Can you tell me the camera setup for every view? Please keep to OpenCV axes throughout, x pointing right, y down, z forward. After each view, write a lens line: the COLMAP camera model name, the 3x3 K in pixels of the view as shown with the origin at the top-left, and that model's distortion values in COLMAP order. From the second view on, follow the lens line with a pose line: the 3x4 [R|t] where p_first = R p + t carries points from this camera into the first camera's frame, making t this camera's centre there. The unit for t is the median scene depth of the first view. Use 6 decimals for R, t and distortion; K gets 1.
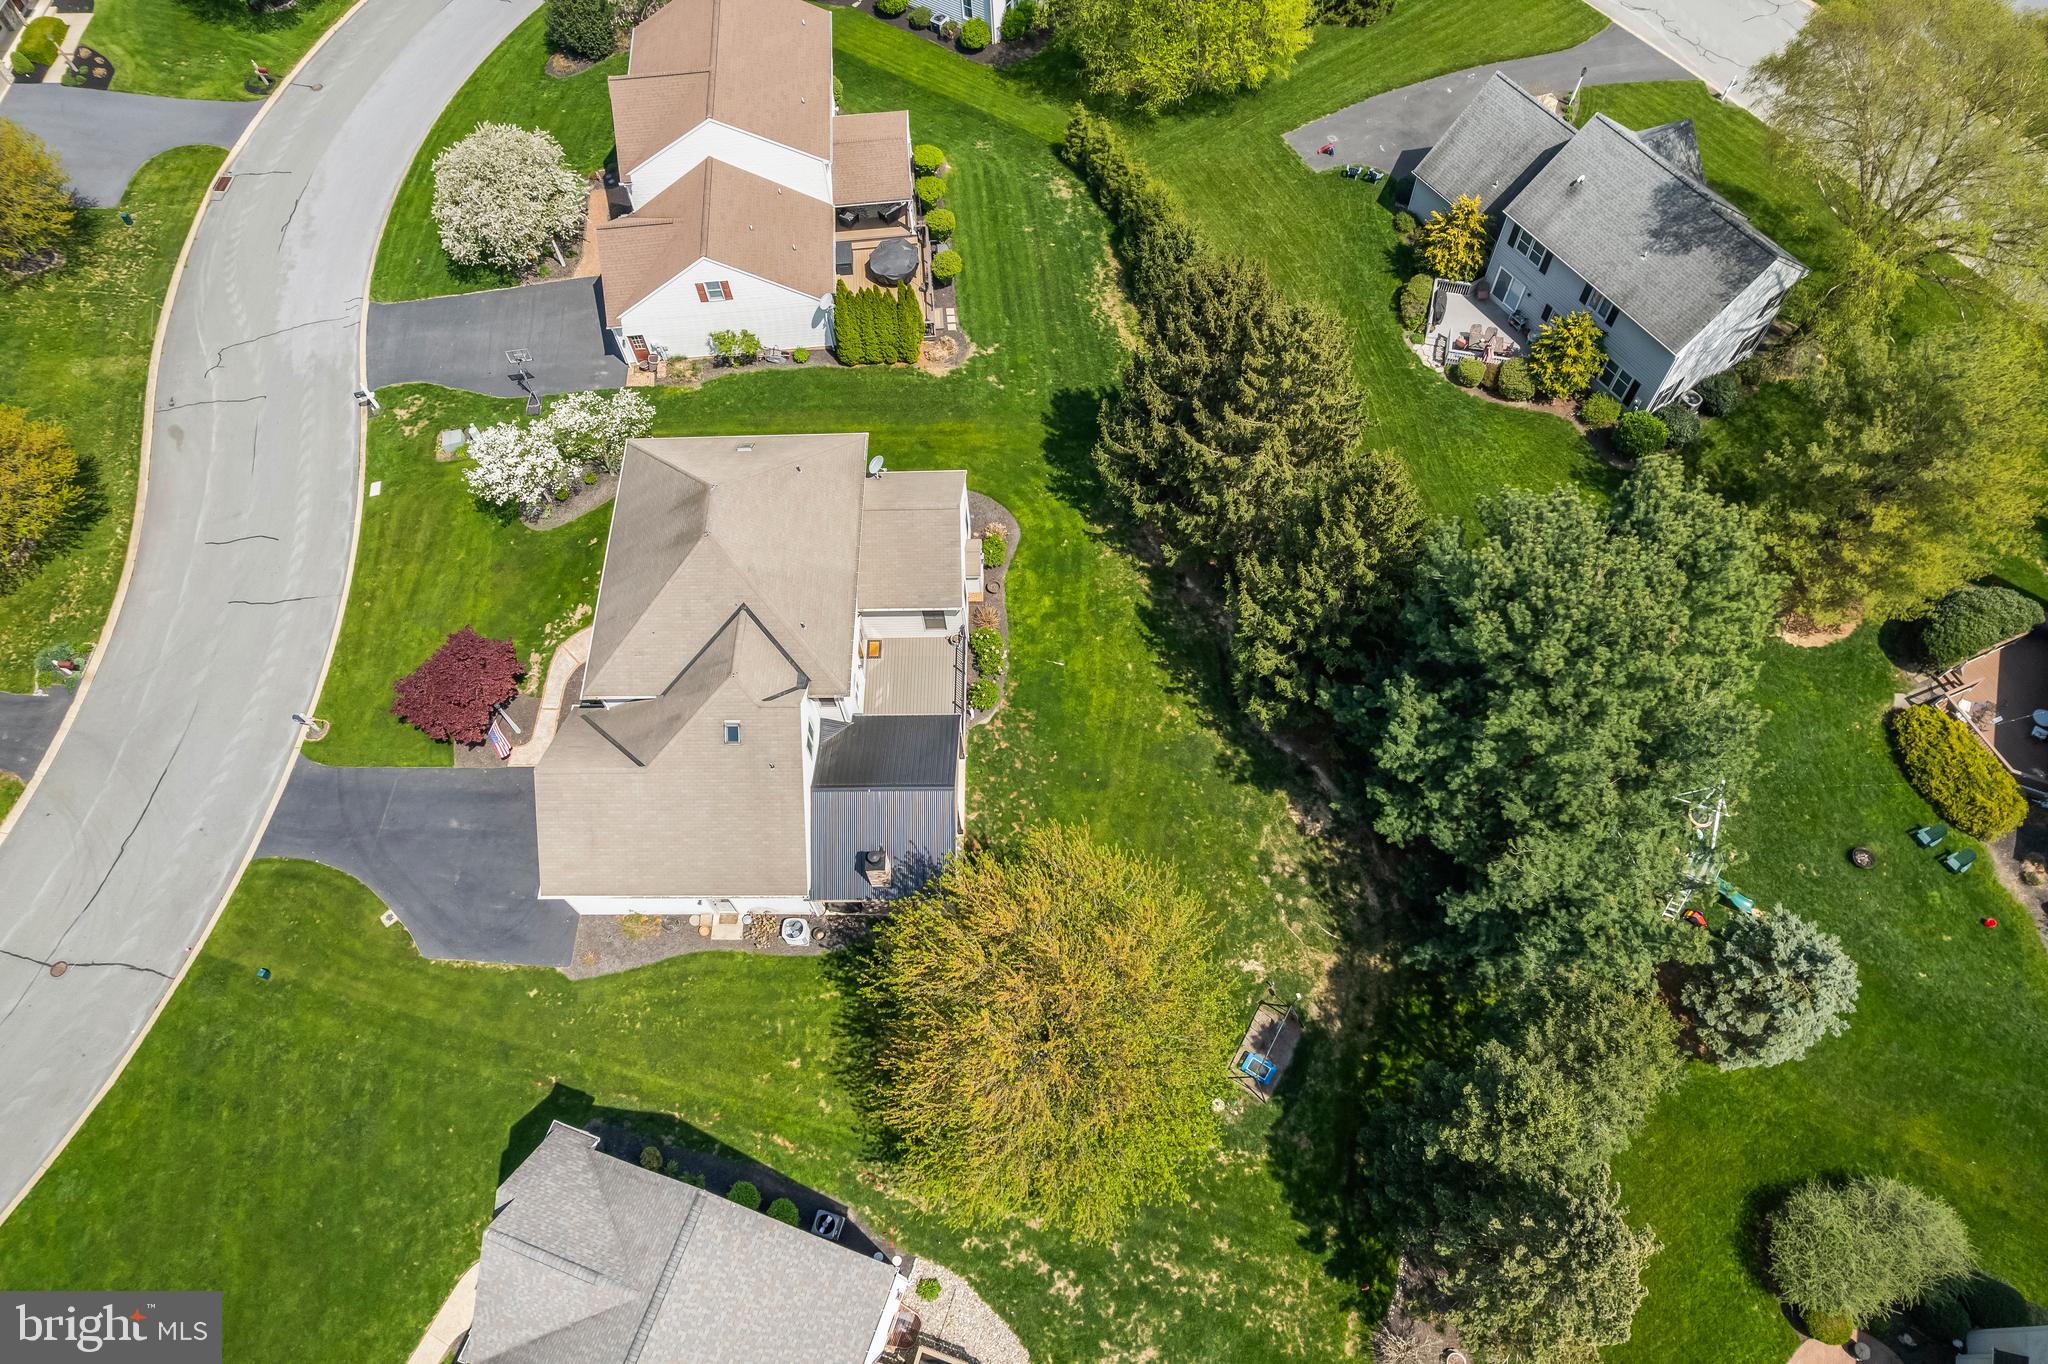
lens RADIAL K [[1313.2, 0, 1029.9], [0, 1313.2, 689.5], [0, 0, 1]] dist [-0.080500, 0.074648]
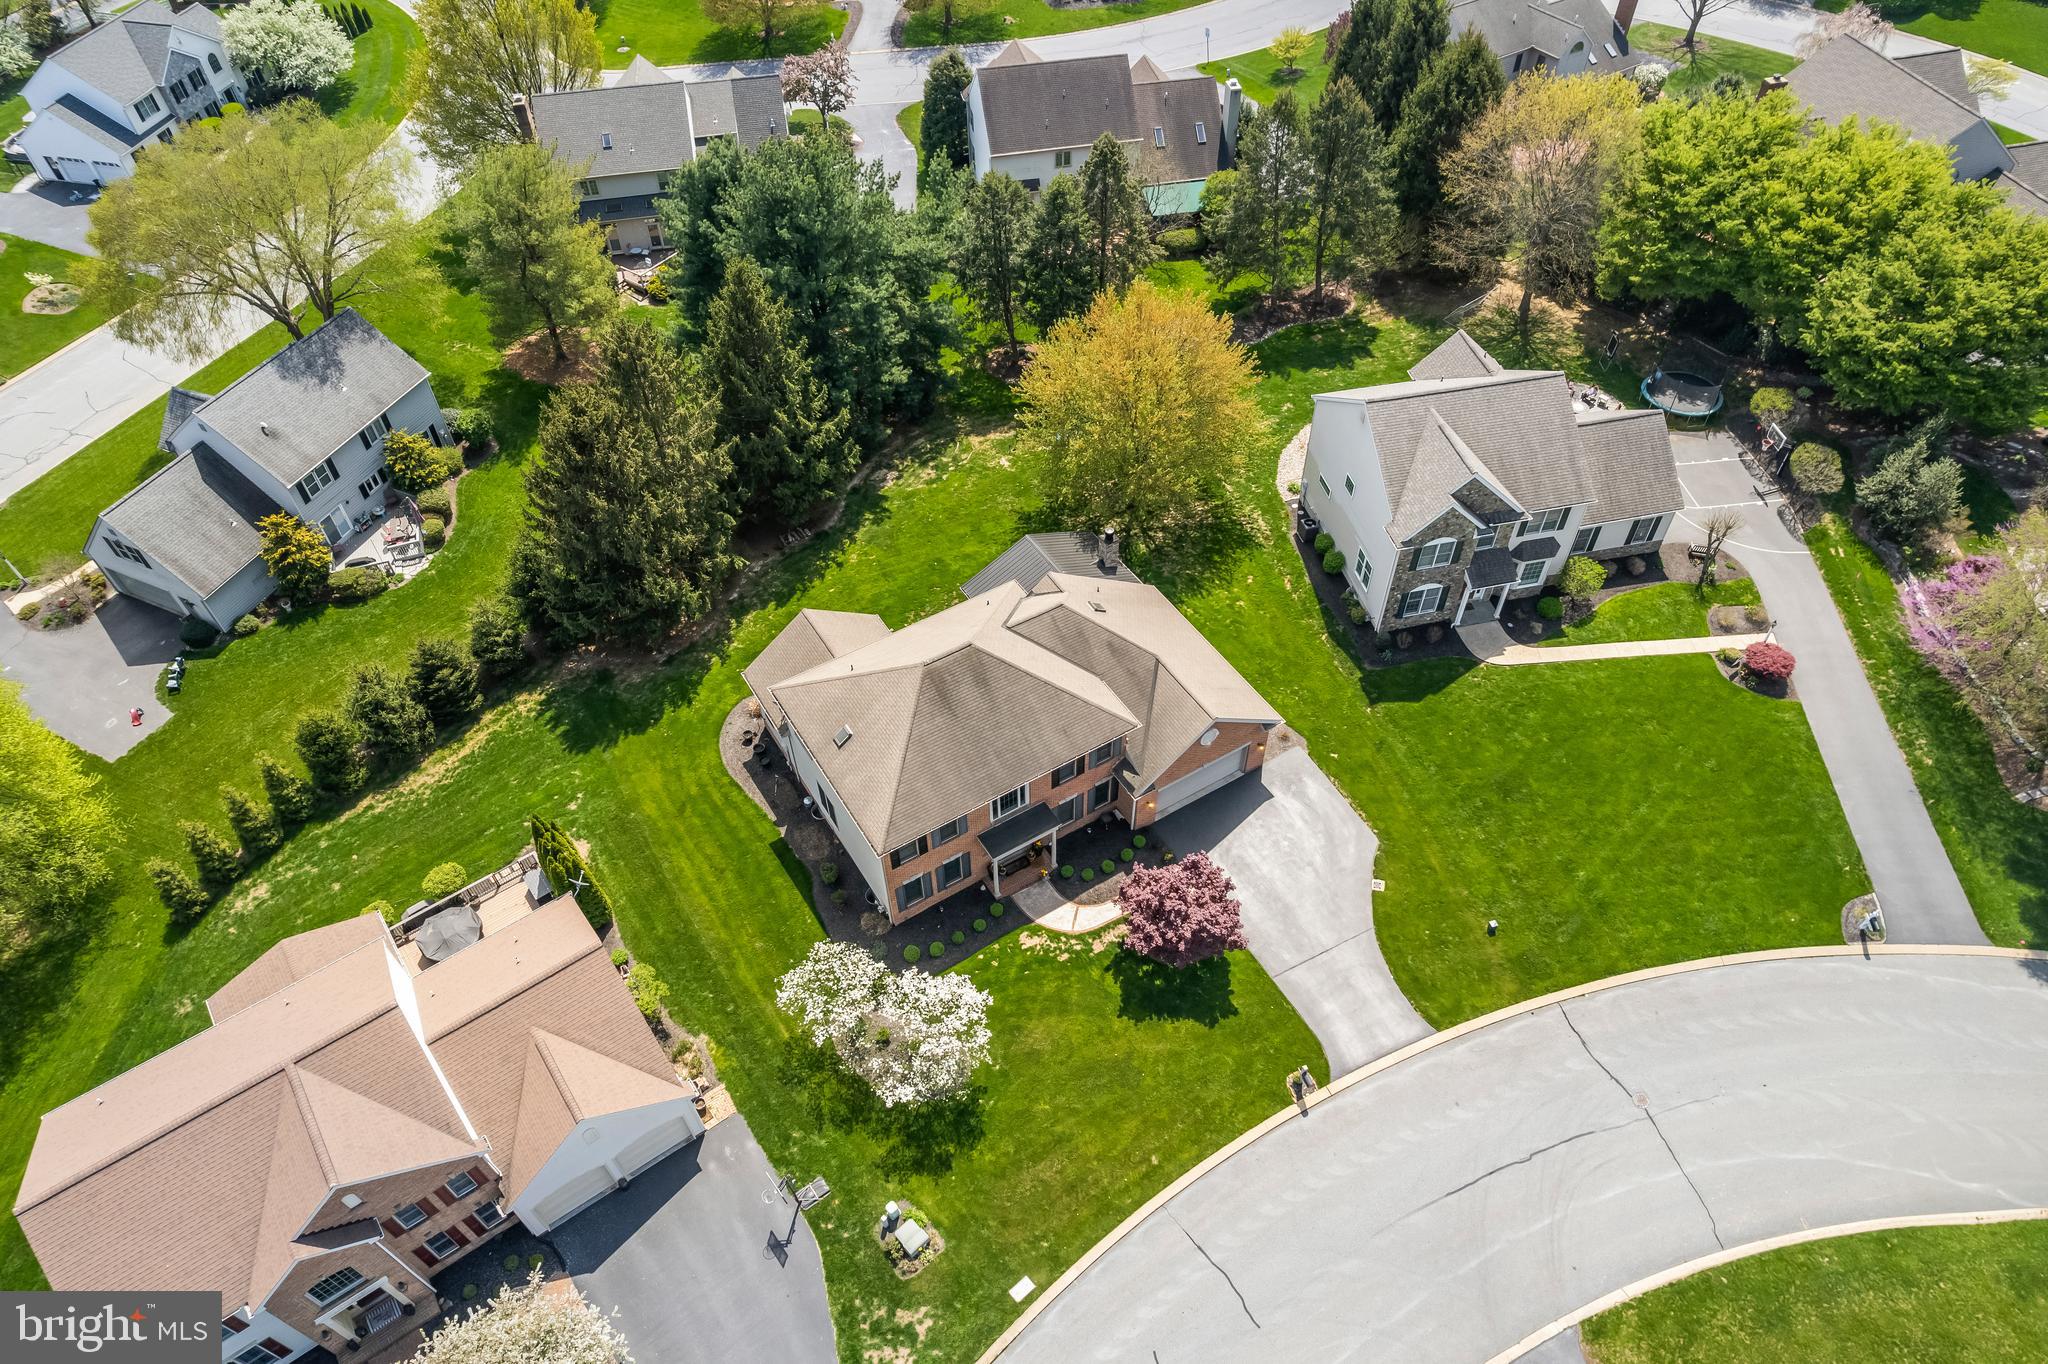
lens RADIAL K [[1311.2, 0, 1027.5], [0, 1311.2, 688.9], [0, 0, 1]] dist [-0.057453, 0.024385]
pose [[-0.523000, -0.617341, 0.587675, -0.789267], [0.767644, -0.041538, 0.639529, -0.658658], [-0.370396, 0.785599, 0.495622, 0.394120]]
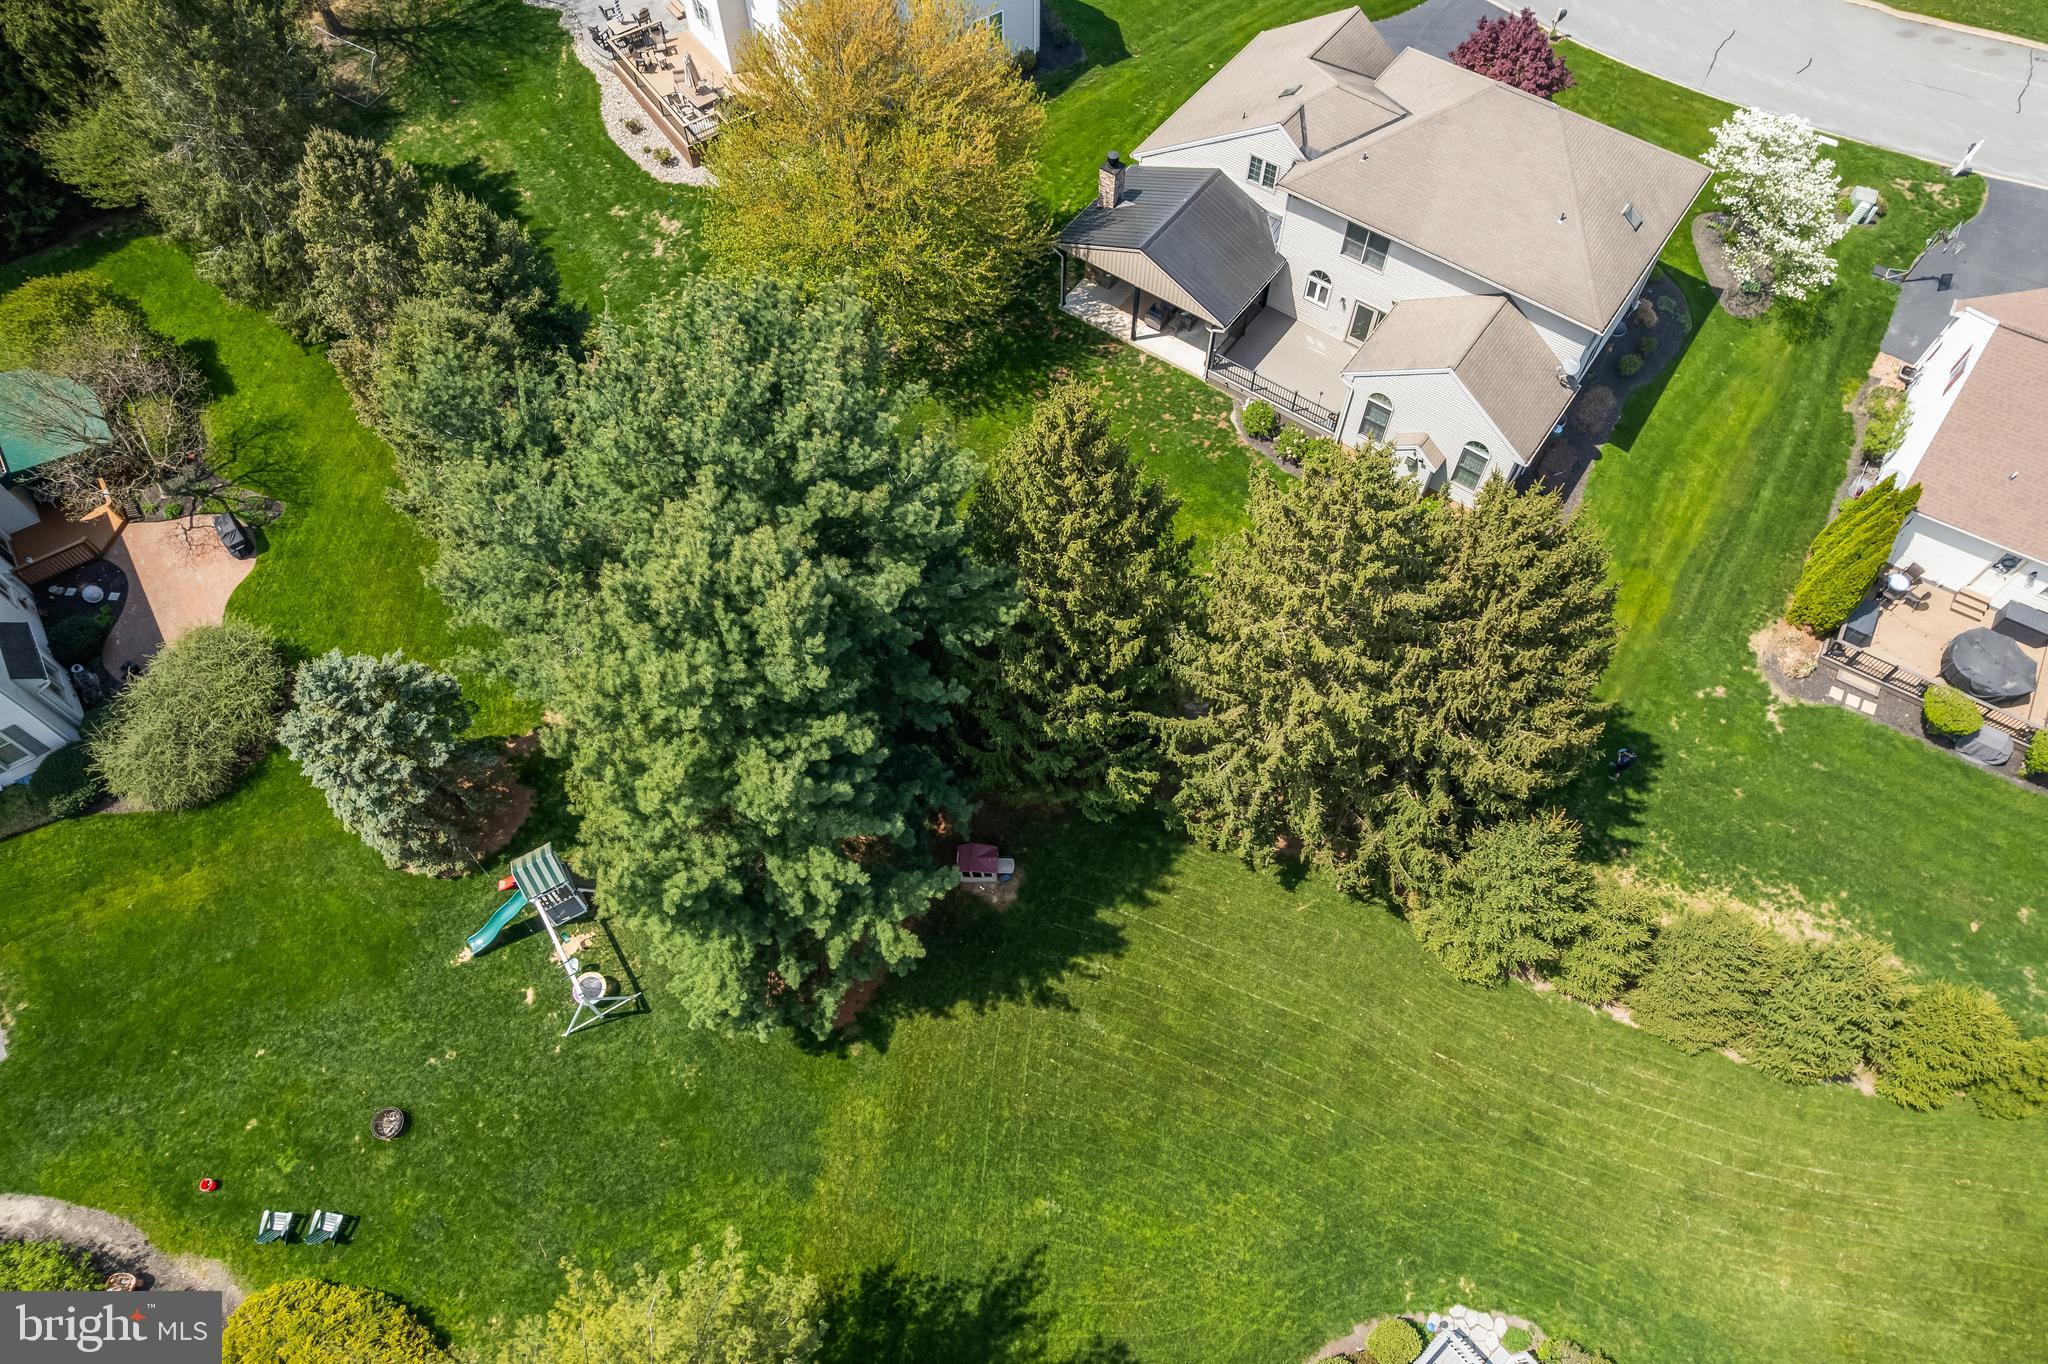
lens RADIAL K [[1305.2, 0, 1032.3], [0, 1305.2, 698.6], [0, 0, 1]] dist [-0.076357, 0.069686]
pose [[-0.585760, 0.716236, -0.379330, 0.493771], [-0.708573, -0.225346, 0.668688, -0.488802], [0.393458, 0.660473, 0.639505, 0.491342]]
